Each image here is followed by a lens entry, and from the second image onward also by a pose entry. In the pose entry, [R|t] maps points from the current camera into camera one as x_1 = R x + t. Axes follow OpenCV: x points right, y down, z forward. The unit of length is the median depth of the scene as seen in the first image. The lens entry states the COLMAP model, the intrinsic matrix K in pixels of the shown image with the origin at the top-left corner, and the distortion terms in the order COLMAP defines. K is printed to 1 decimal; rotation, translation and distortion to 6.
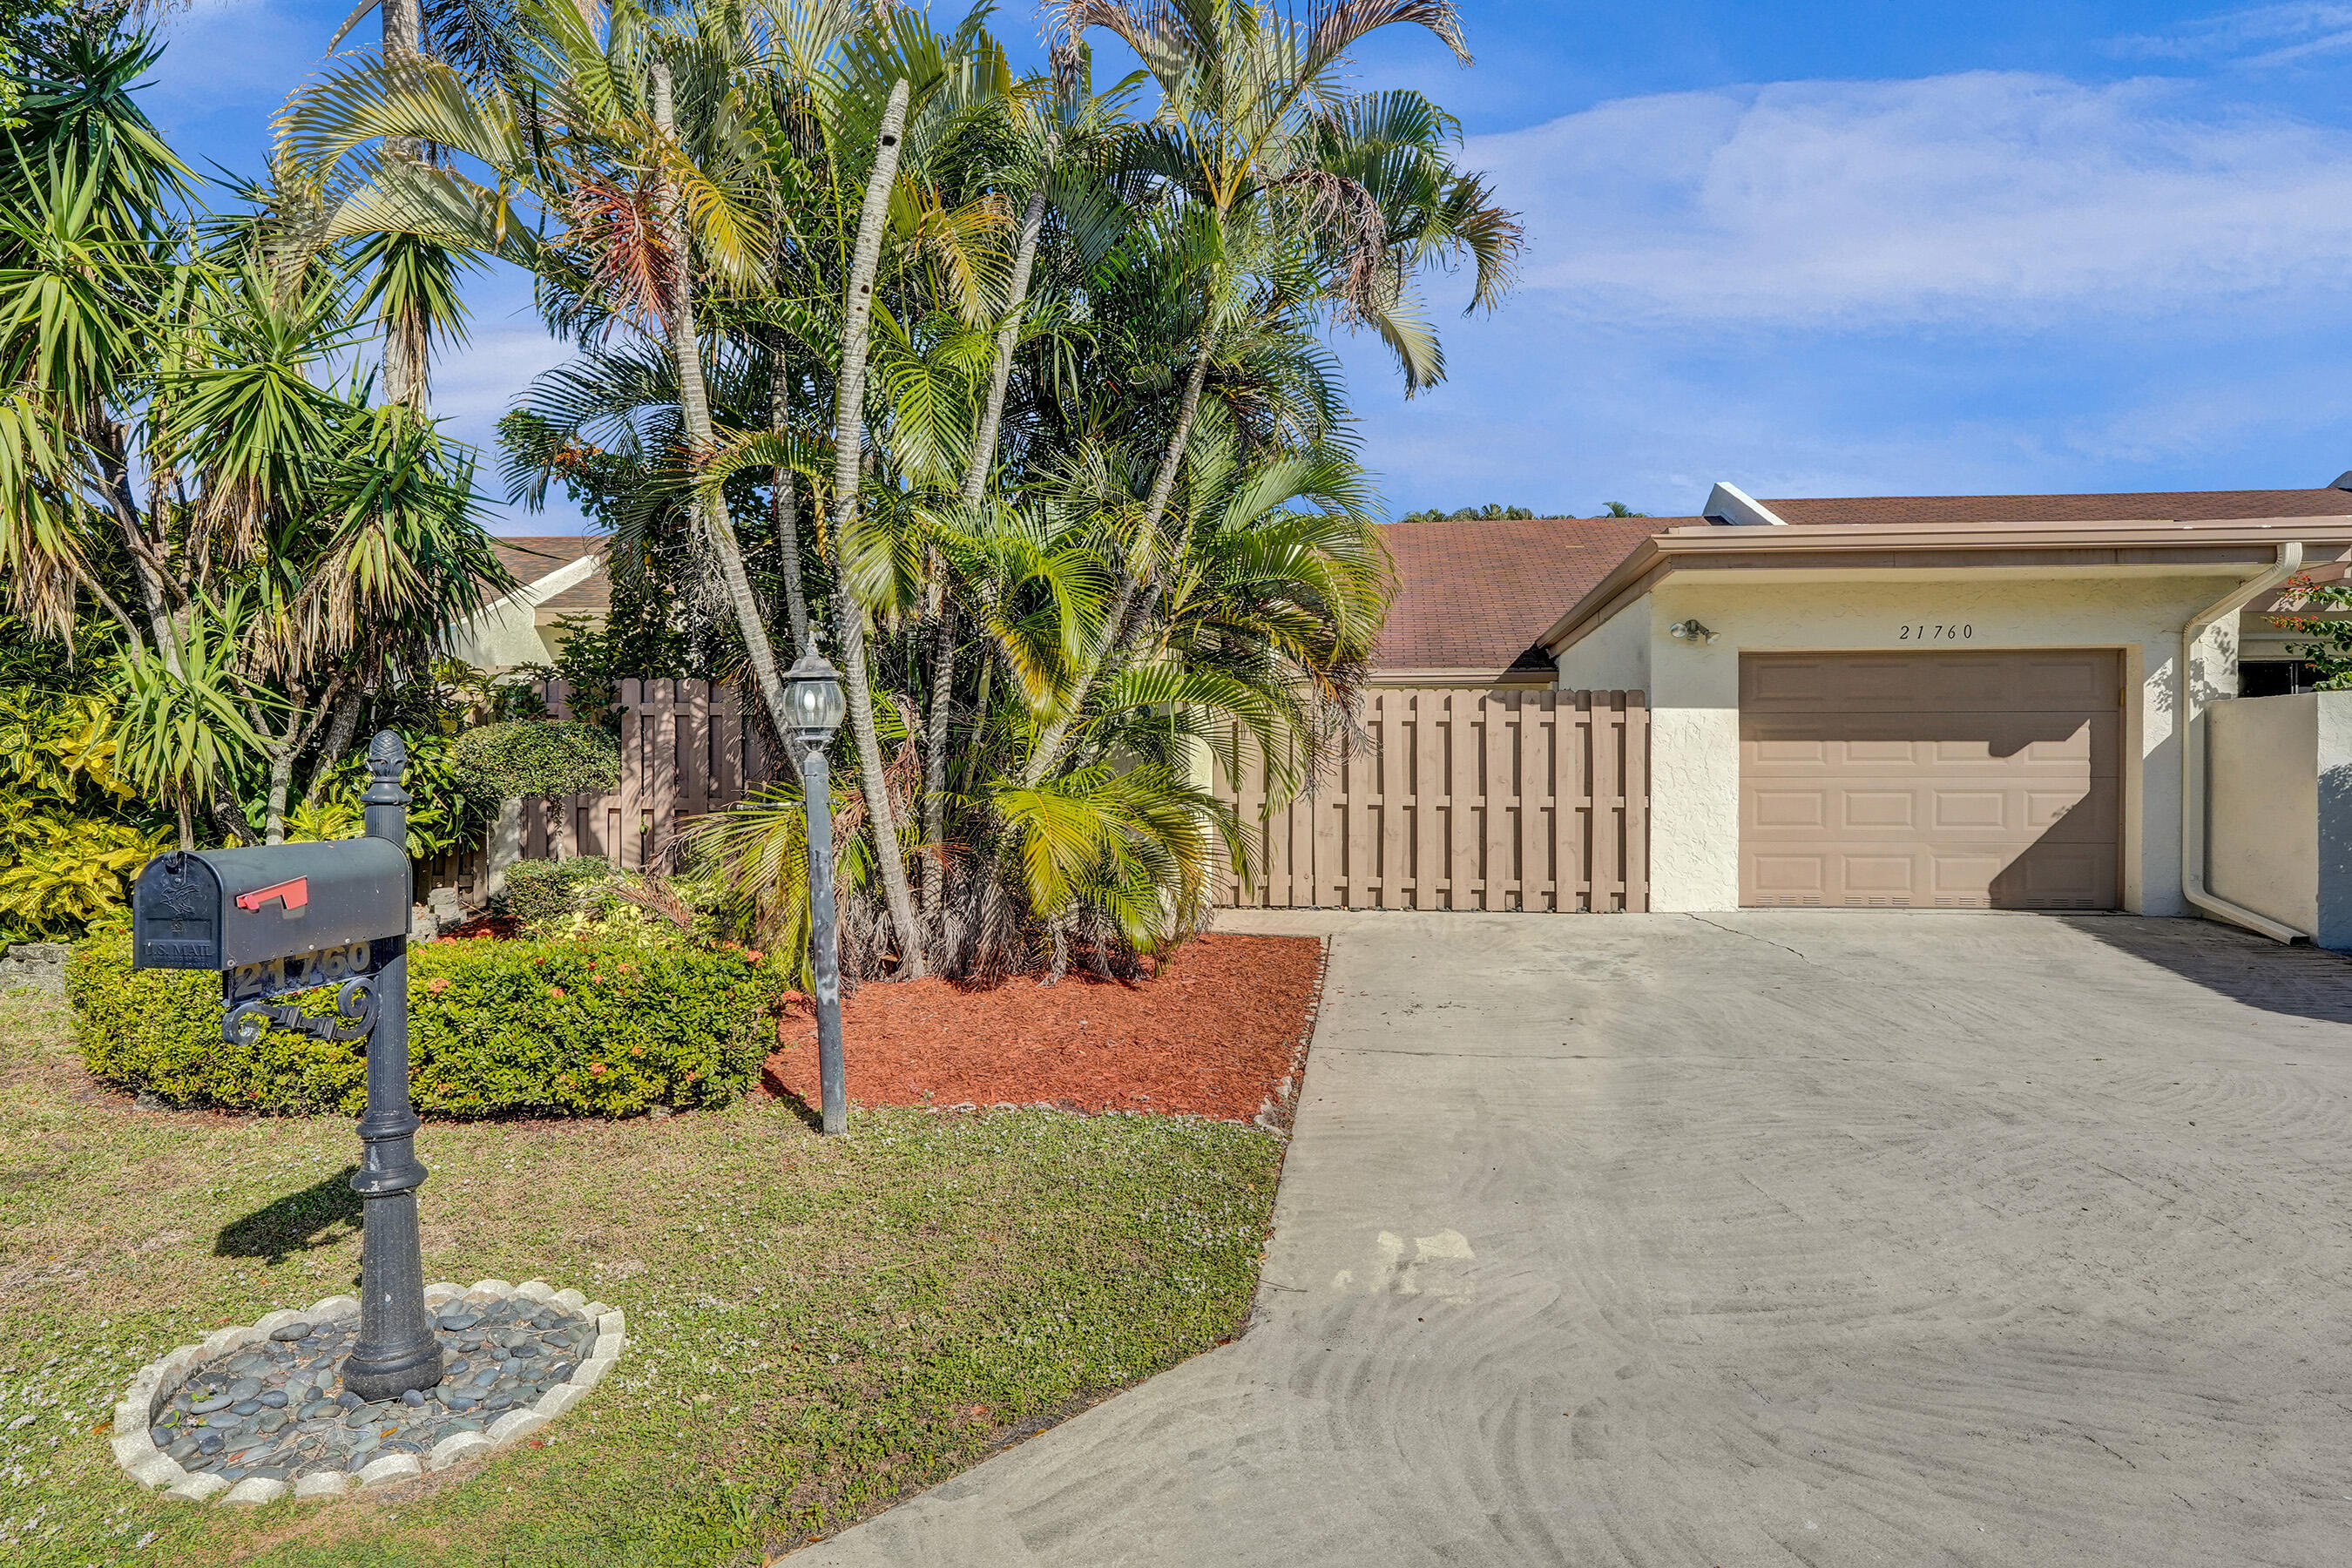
lens RADIAL K [[1253.2, 0, 1061.4], [0, 1253.2, 884.7], [0, 0, 1]] dist [-0.054219, 0.027837]
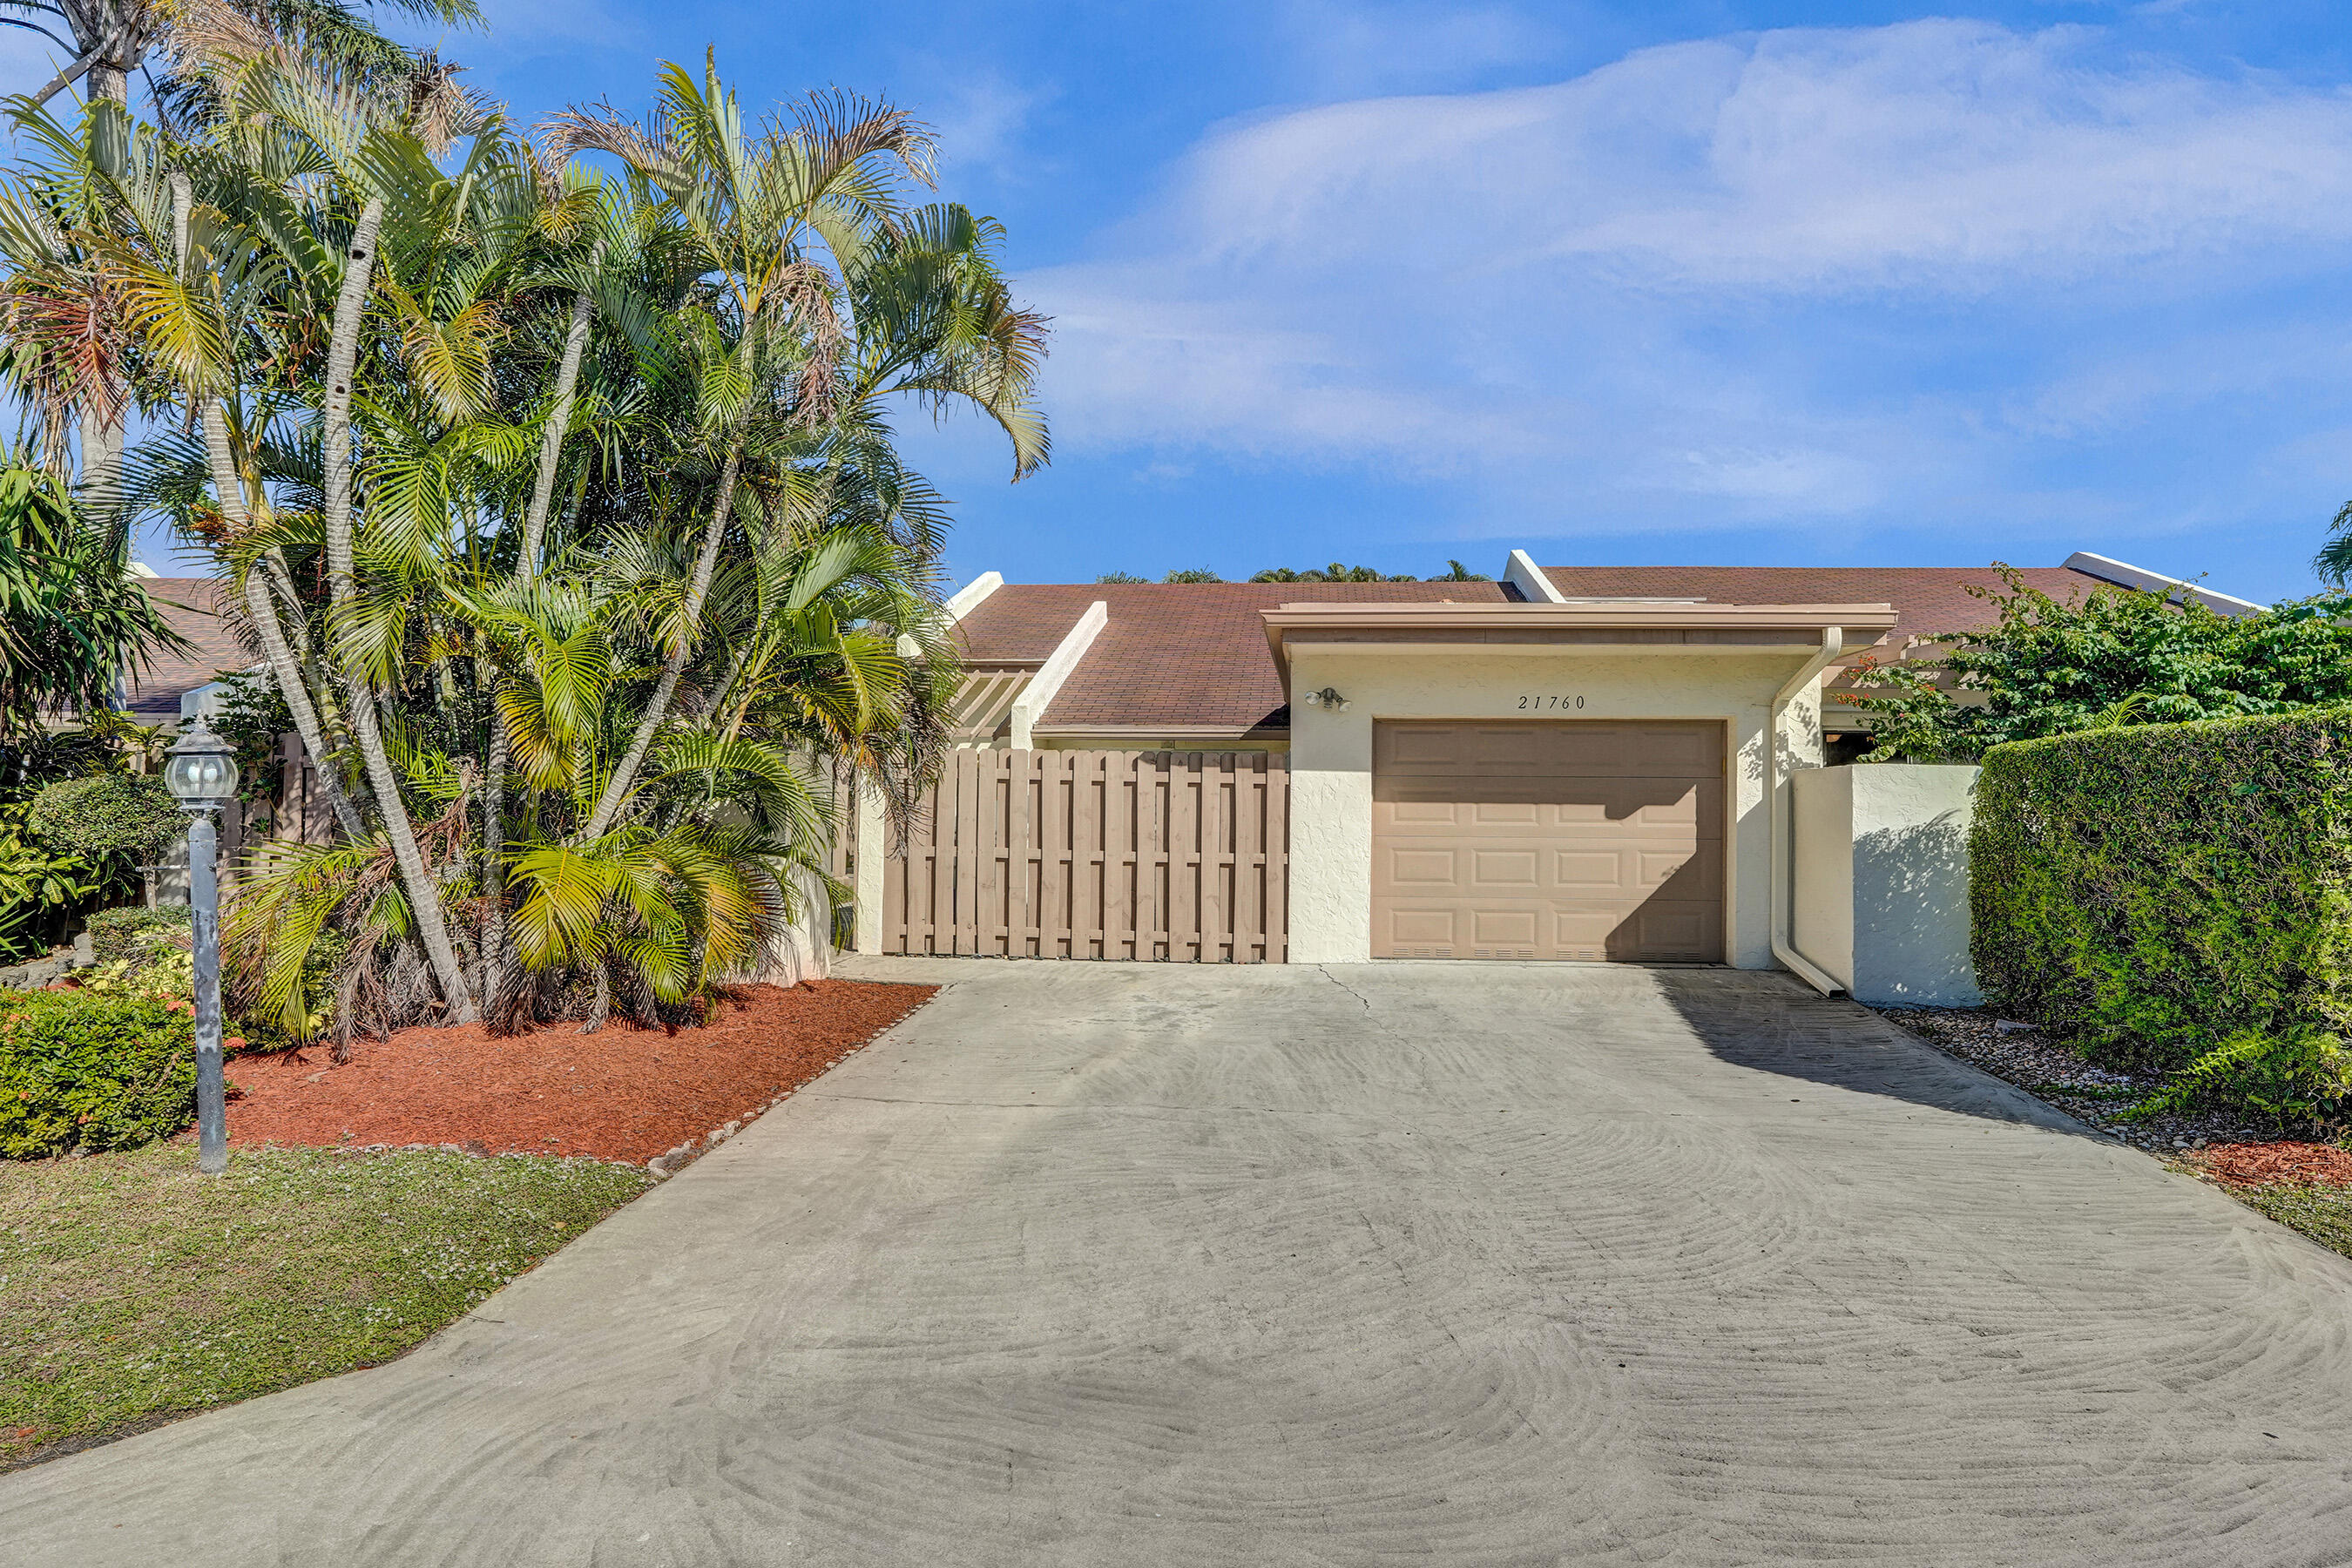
lens RADIAL K [[1253.2, 0, 1271.8], [0, 1253.2, 868.2], [0, 0, 1]] dist [-0.054219, 0.027837]
pose [[0.998907, 0.009940, 0.045681, 0.438532], [-0.008270, 0.999295, -0.036611, -0.020816], [-0.046013, 0.036193, 0.998285, -0.066182]]
